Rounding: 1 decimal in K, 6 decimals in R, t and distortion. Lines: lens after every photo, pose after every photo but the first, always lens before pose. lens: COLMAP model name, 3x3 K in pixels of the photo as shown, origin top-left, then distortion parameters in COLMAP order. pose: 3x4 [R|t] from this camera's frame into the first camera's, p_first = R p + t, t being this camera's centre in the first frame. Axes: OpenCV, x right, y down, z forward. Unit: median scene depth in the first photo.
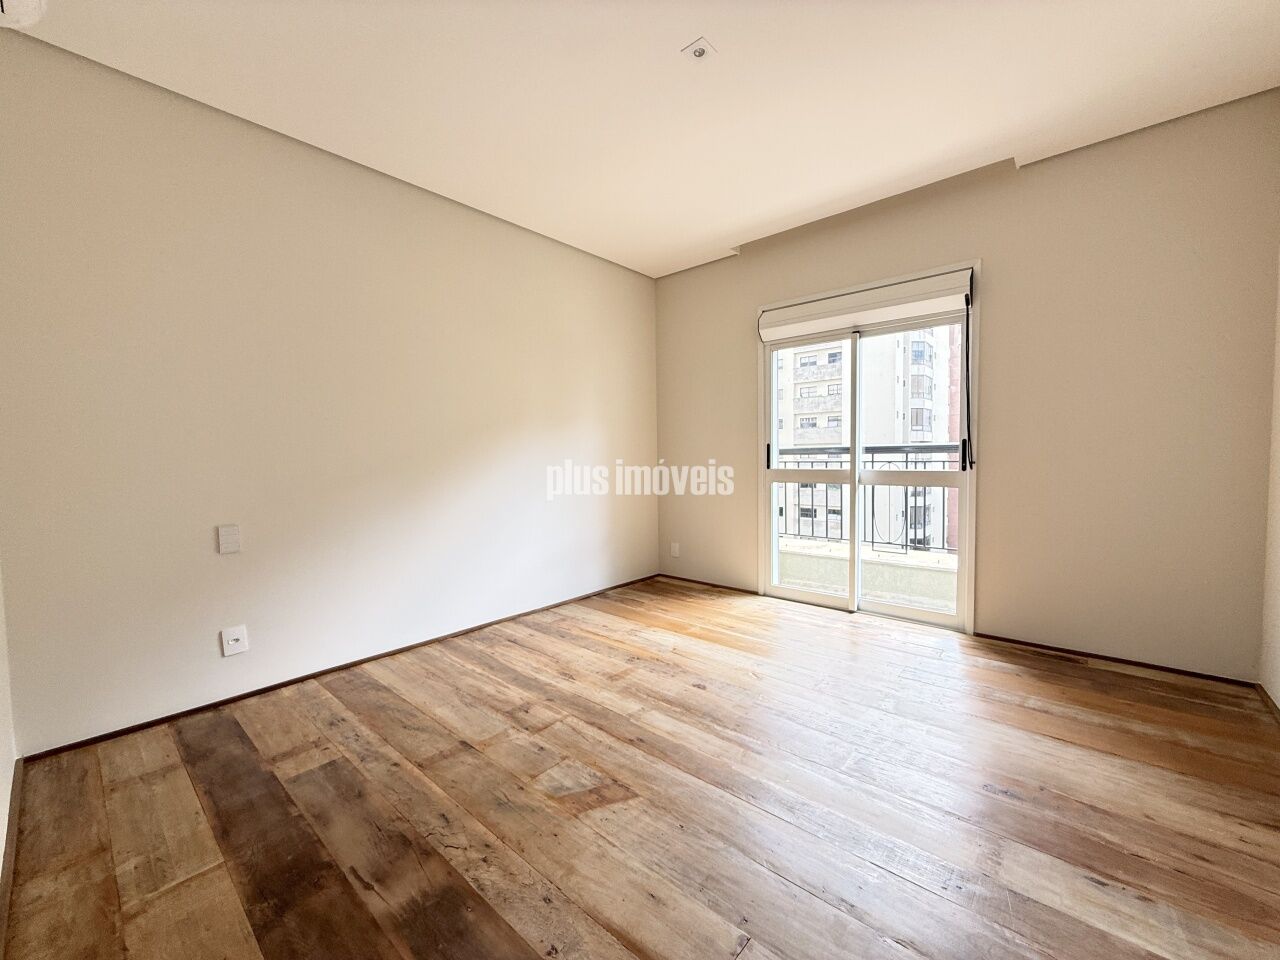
lens RADIAL K [[509.9, 0, 640.5], [0, 509.9, 478.0], [0, 0, 1]] dist [0.000036, -0.000802]
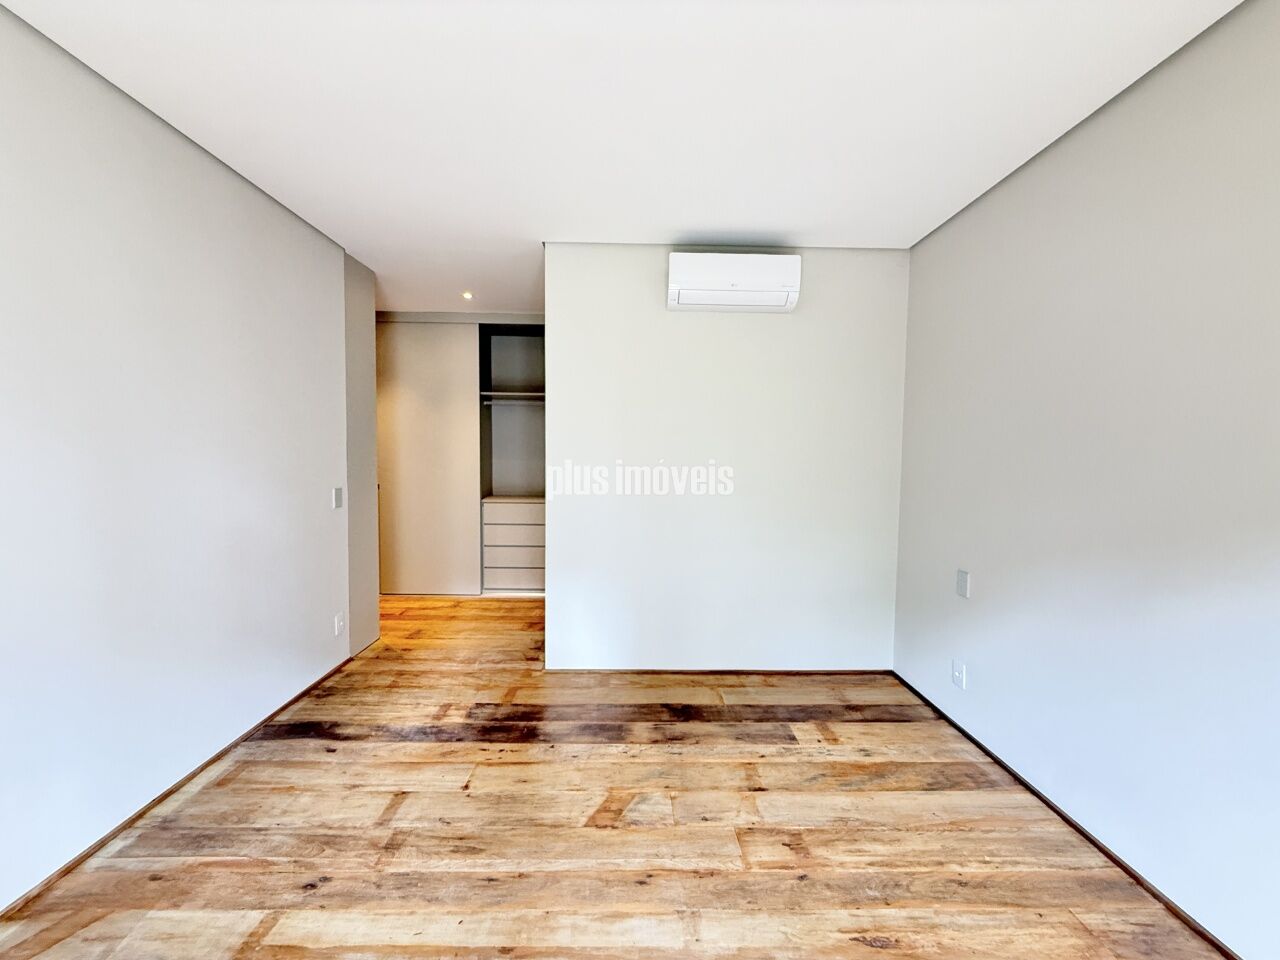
lens RADIAL K [[509.9, 0, 640.4], [0, 509.9, 480.7], [0, 0, 1]] dist [0.000036, -0.000802]
pose [[-0.743223, 0.040142, -0.667838, 0.552847], [-0.030926, 0.995070, 0.094229, -0.229652], [0.668328, 0.090687, -0.738318, 1.611503]]
